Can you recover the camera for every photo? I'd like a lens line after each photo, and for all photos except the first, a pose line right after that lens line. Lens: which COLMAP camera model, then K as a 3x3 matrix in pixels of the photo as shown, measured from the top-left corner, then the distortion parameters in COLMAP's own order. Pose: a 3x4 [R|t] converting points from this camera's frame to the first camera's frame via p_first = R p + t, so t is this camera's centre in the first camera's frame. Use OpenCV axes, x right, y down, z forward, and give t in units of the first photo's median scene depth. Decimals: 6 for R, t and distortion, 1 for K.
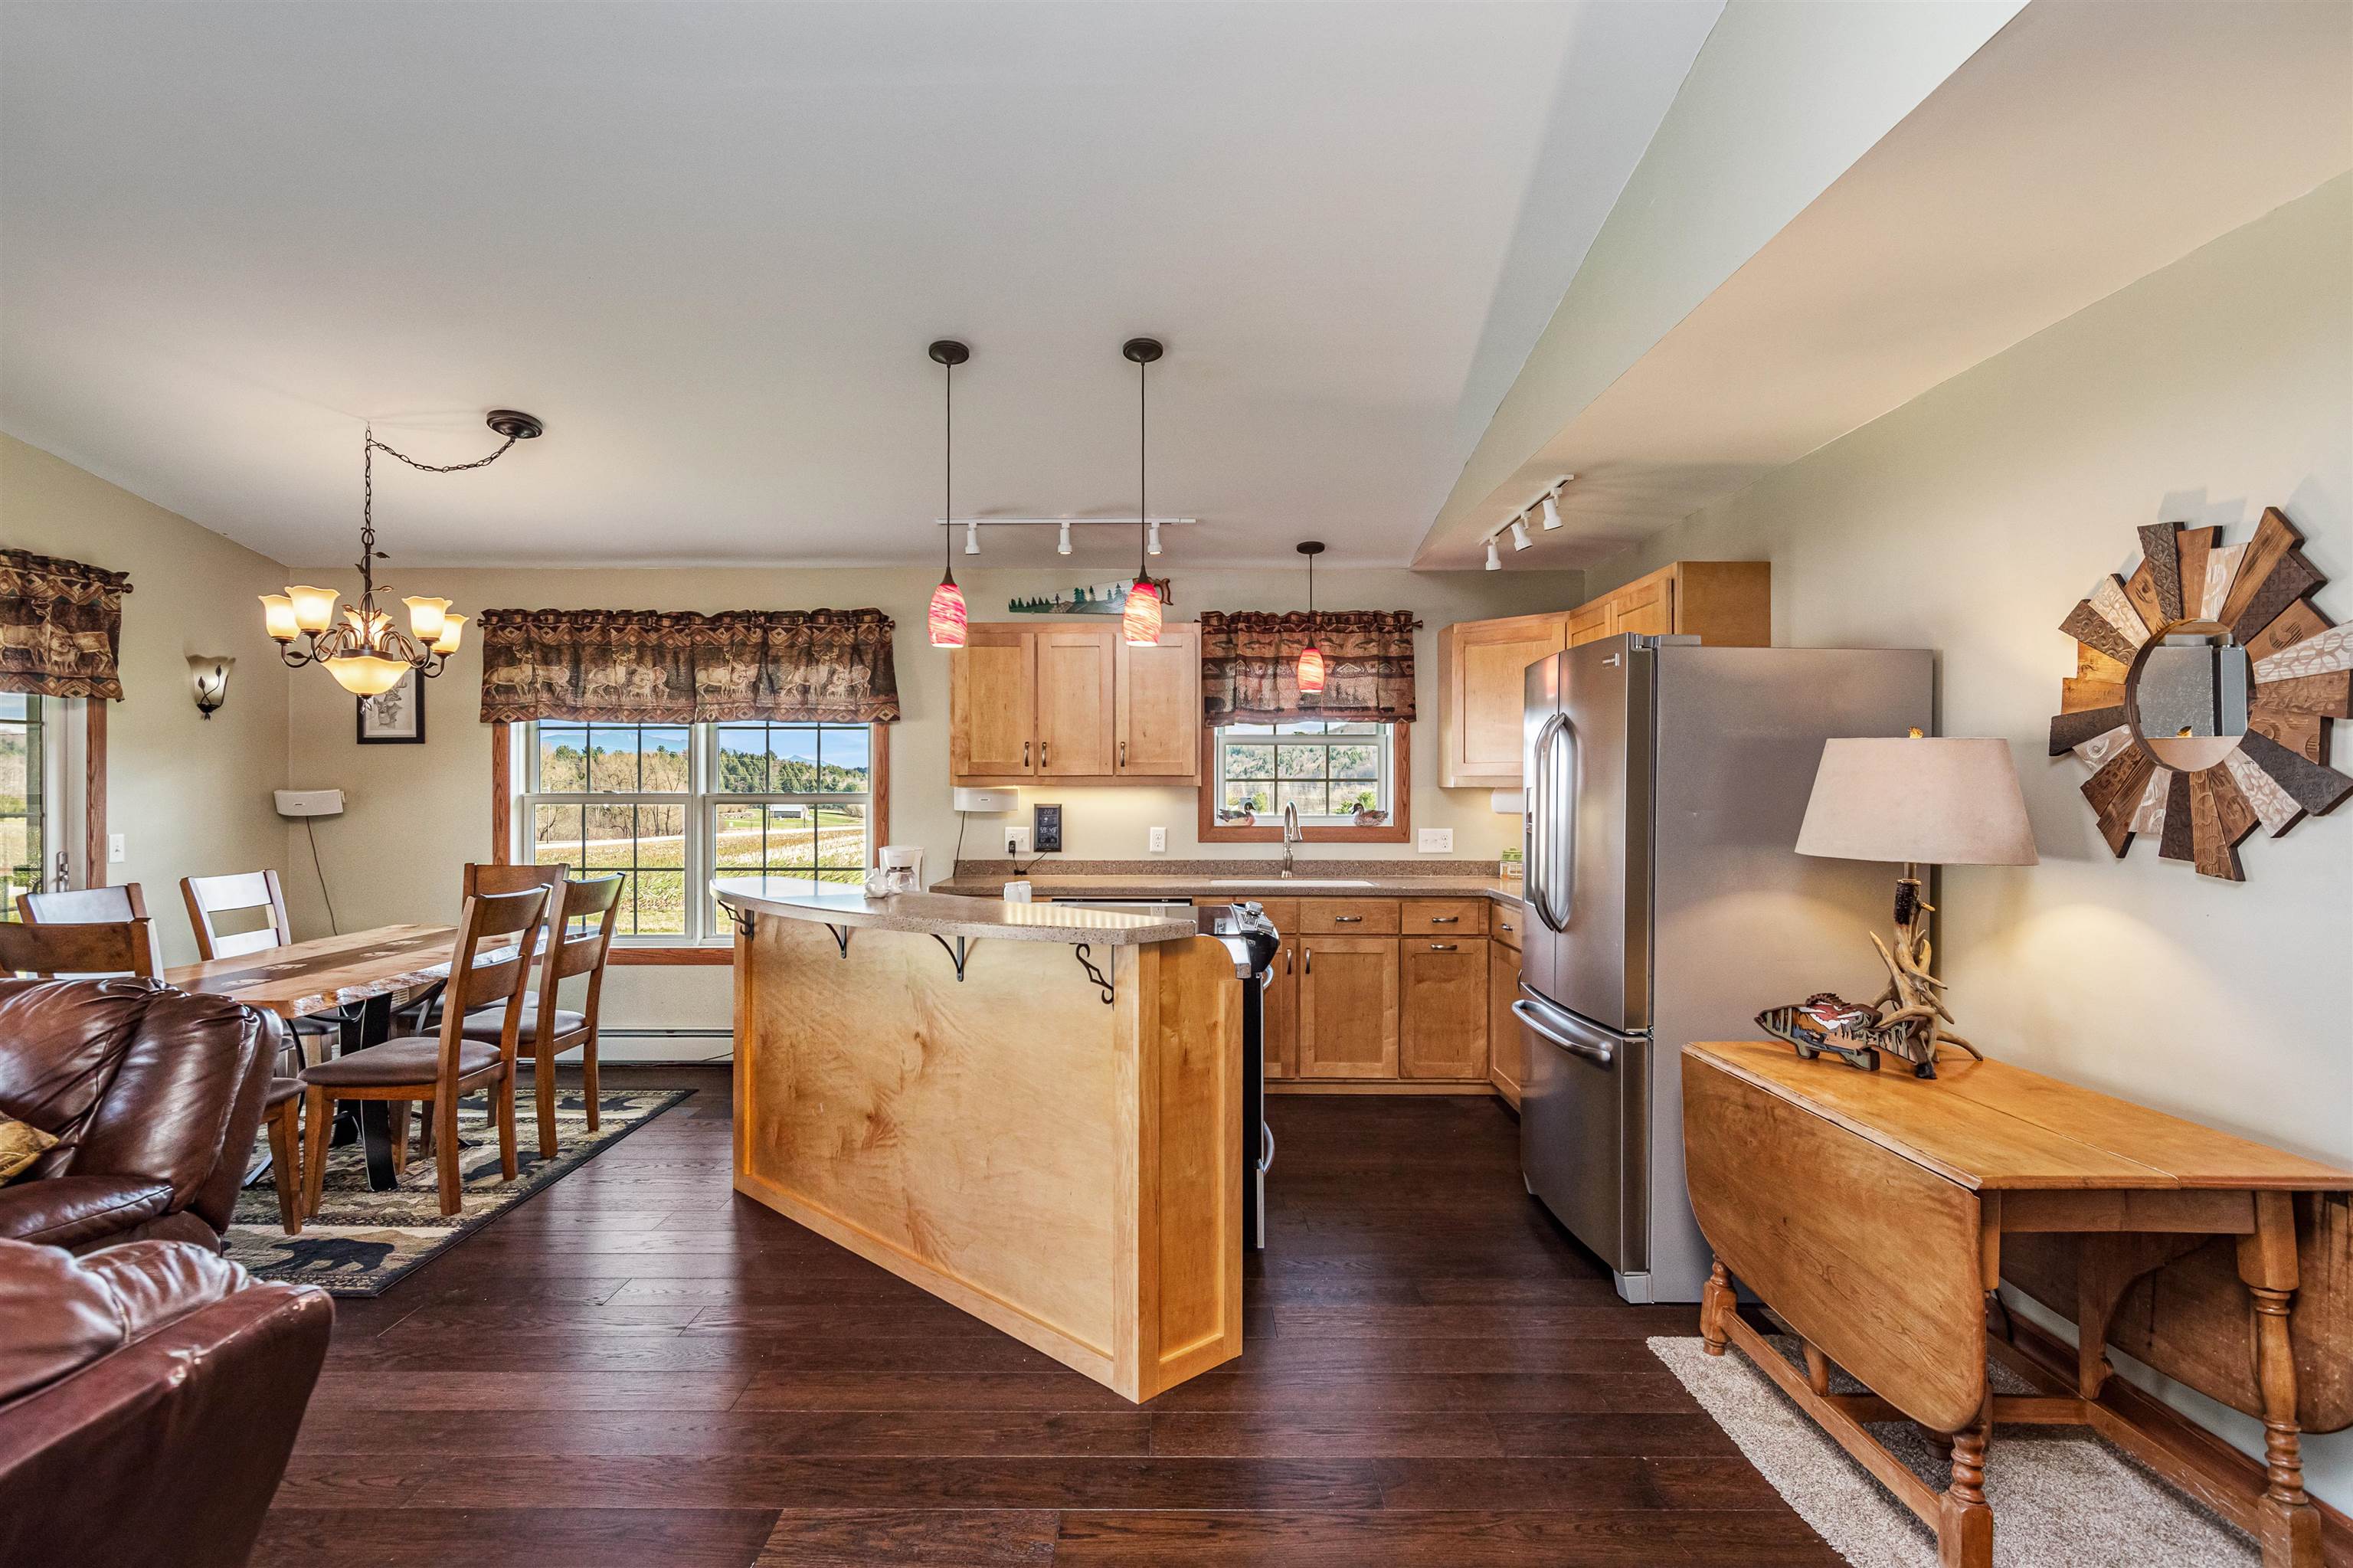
lens RADIAL K [[1200.2, 0, 1173.4], [0, 1200.2, 787.2], [0, 0, 1]] dist [-0.000637, -0.001140]
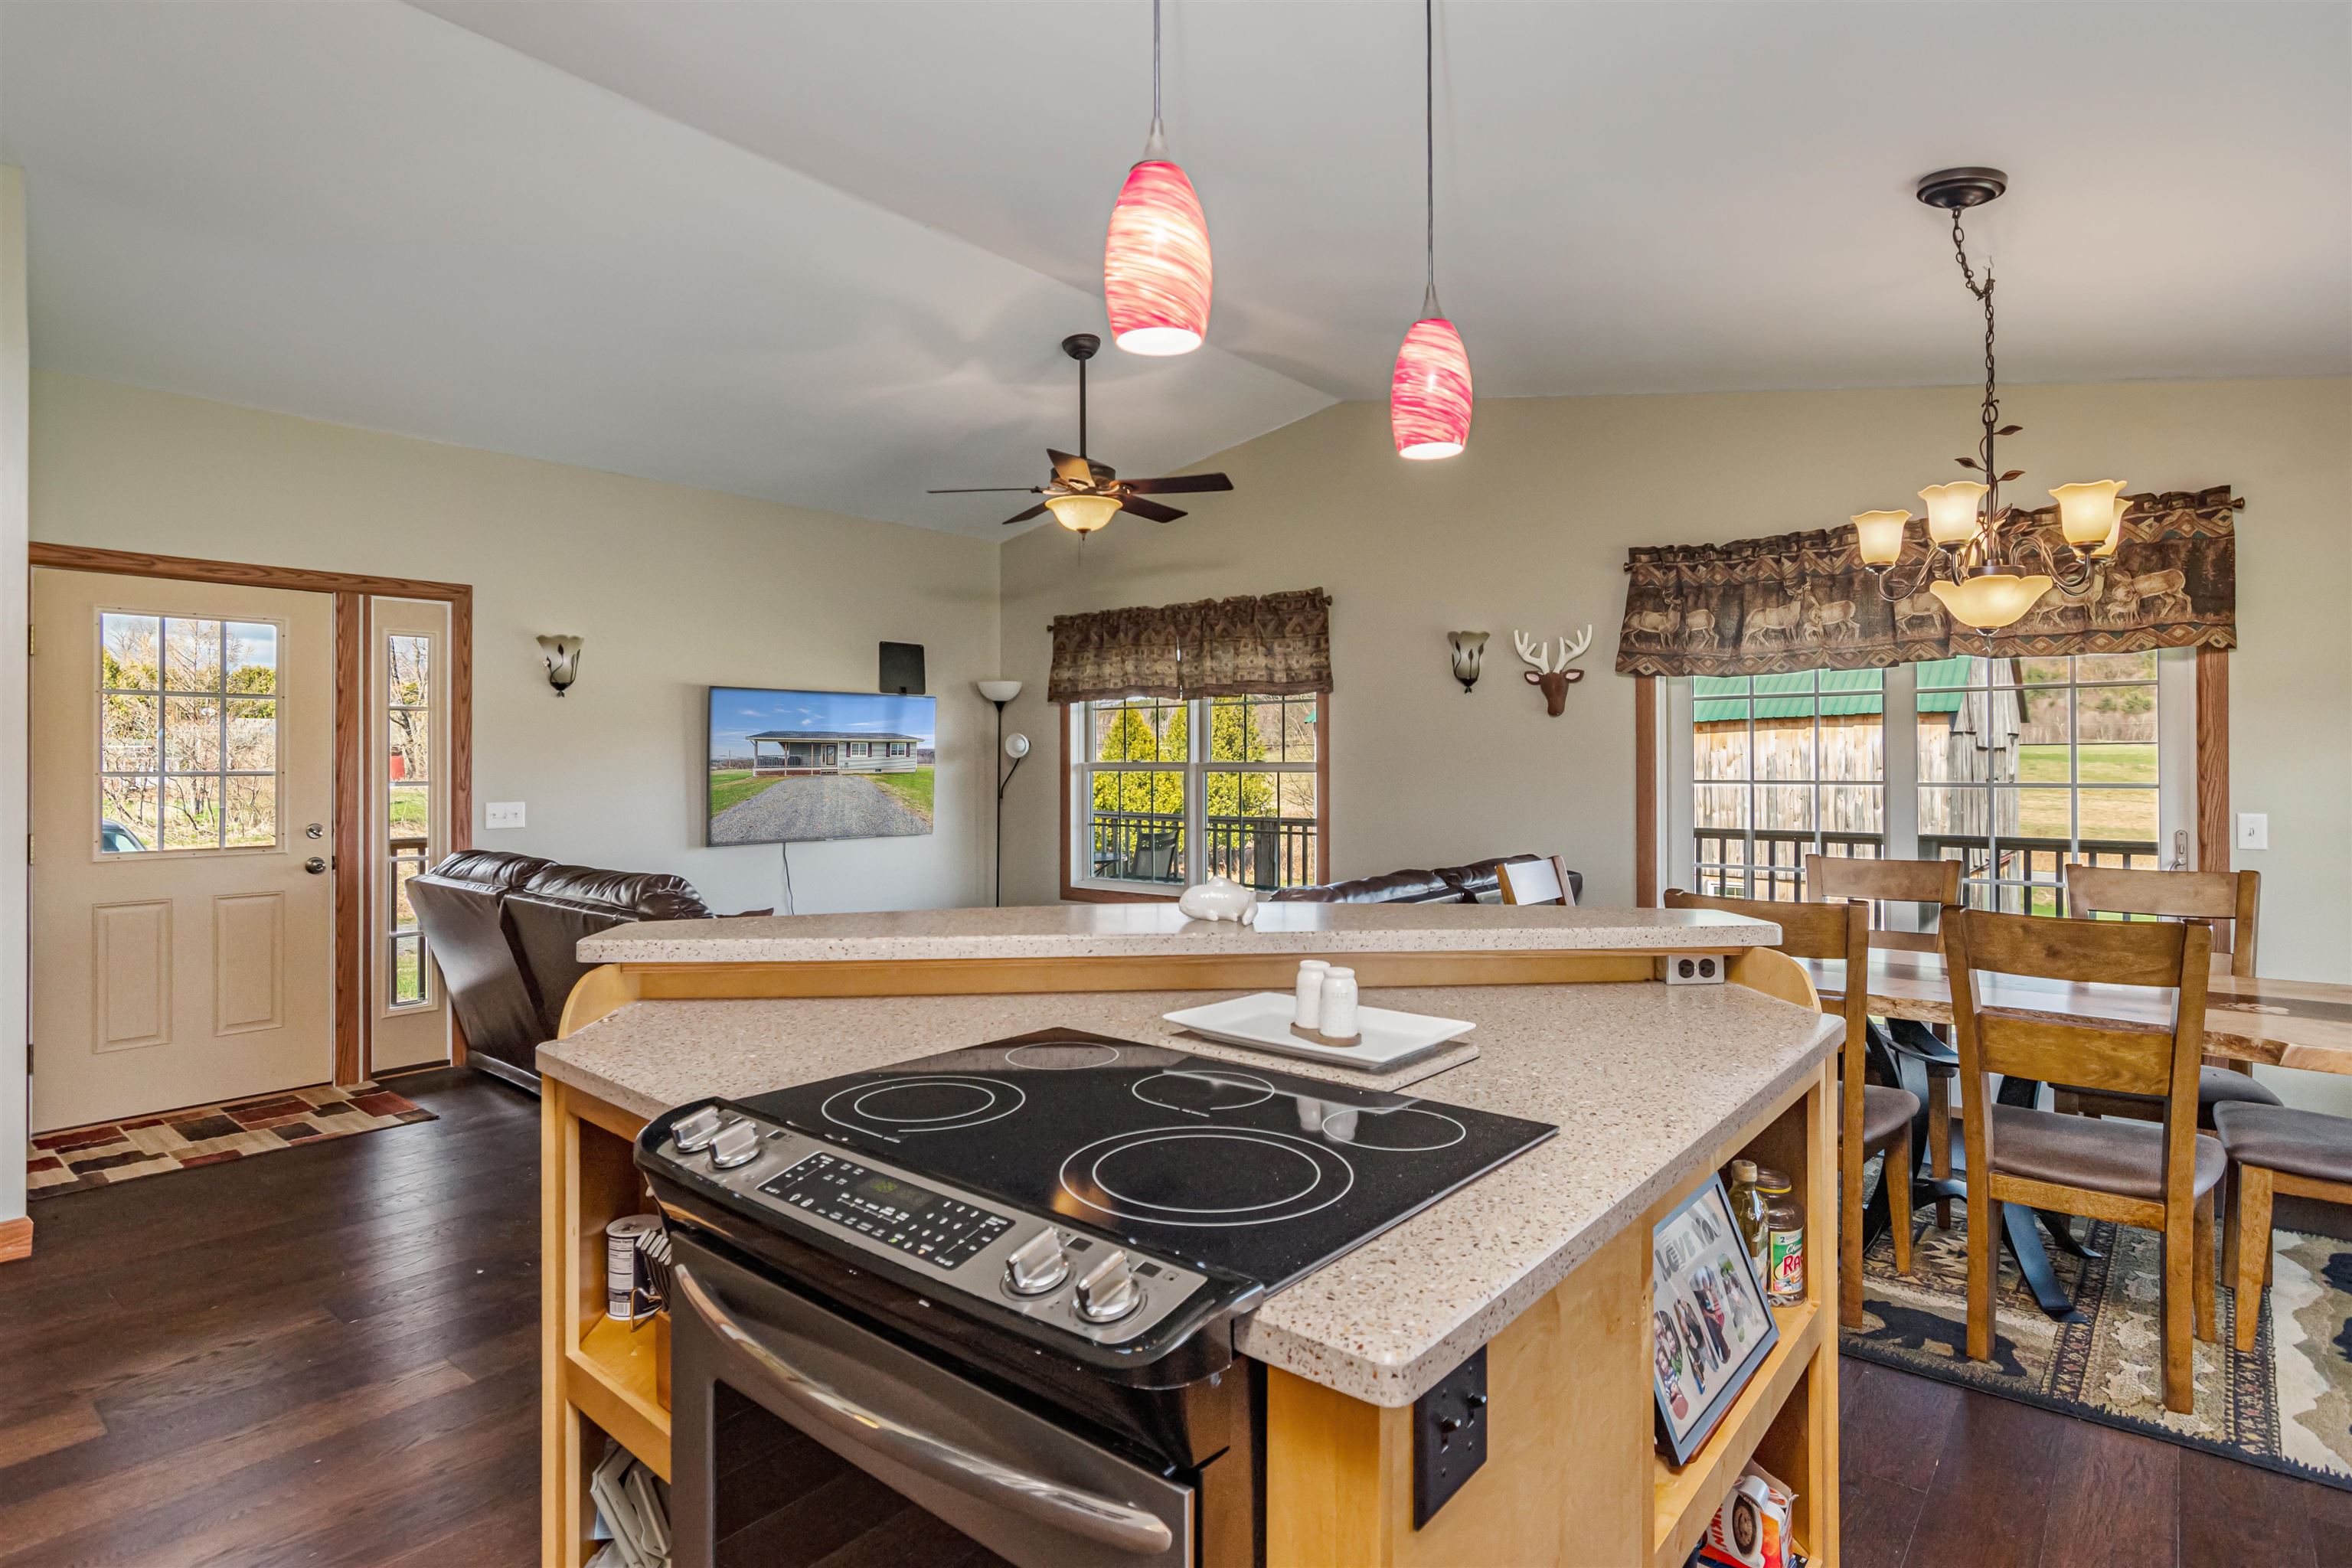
lens RADIAL K [[1216.7, 0, 1175.9], [0, 1216.7, 757.4], [0, 0, 1]] dist [-0.001911, -0.000330]
pose [[-0.644161, -0.002283, -0.764886, 0.163658], [0.003735, 0.999974, -0.006130, 0.003488], [0.764881, -0.006806, -0.644136, 0.825491]]
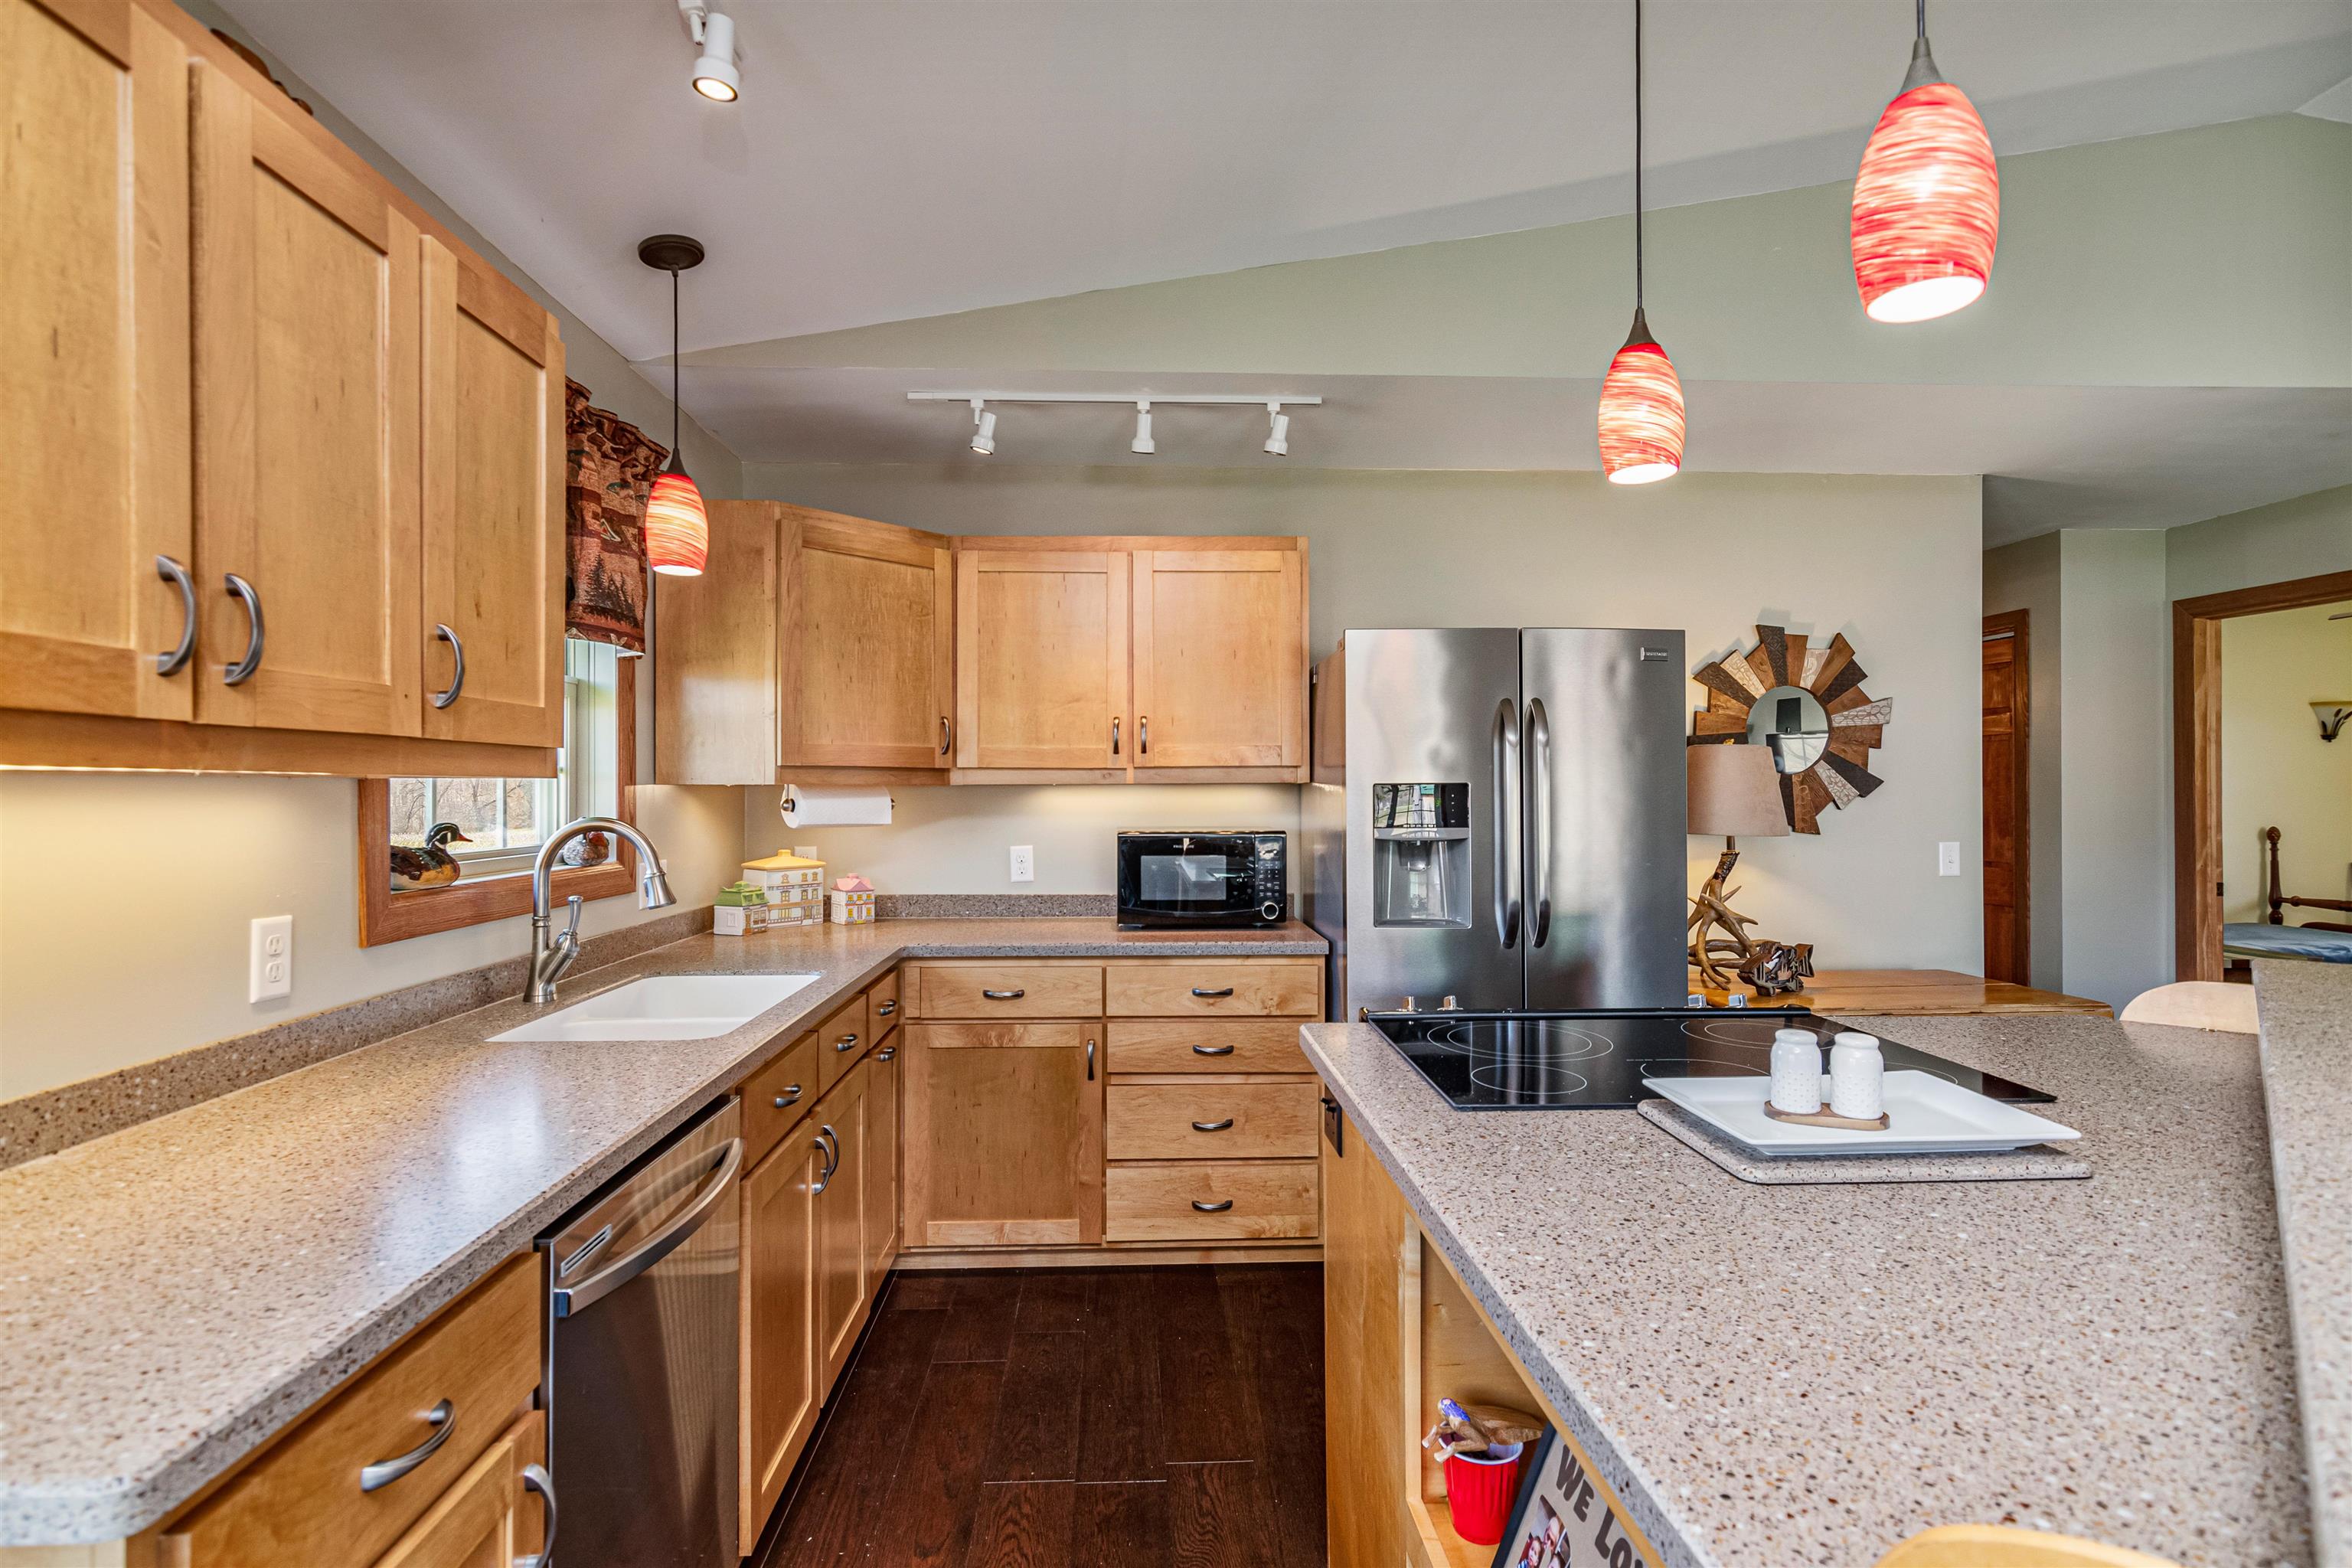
lens RADIAL K [[1139.3, 0, 1173.0], [0, 1139.3, 793.1], [0, 0, 1]] dist [0.001094, 0.000402]
pose [[-0.041936, -0.004390, 0.999111, -0.310191], [0.001967, 0.999988, 0.004476, 0.002147], [-0.999118, 0.002153, -0.041927, 0.802173]]
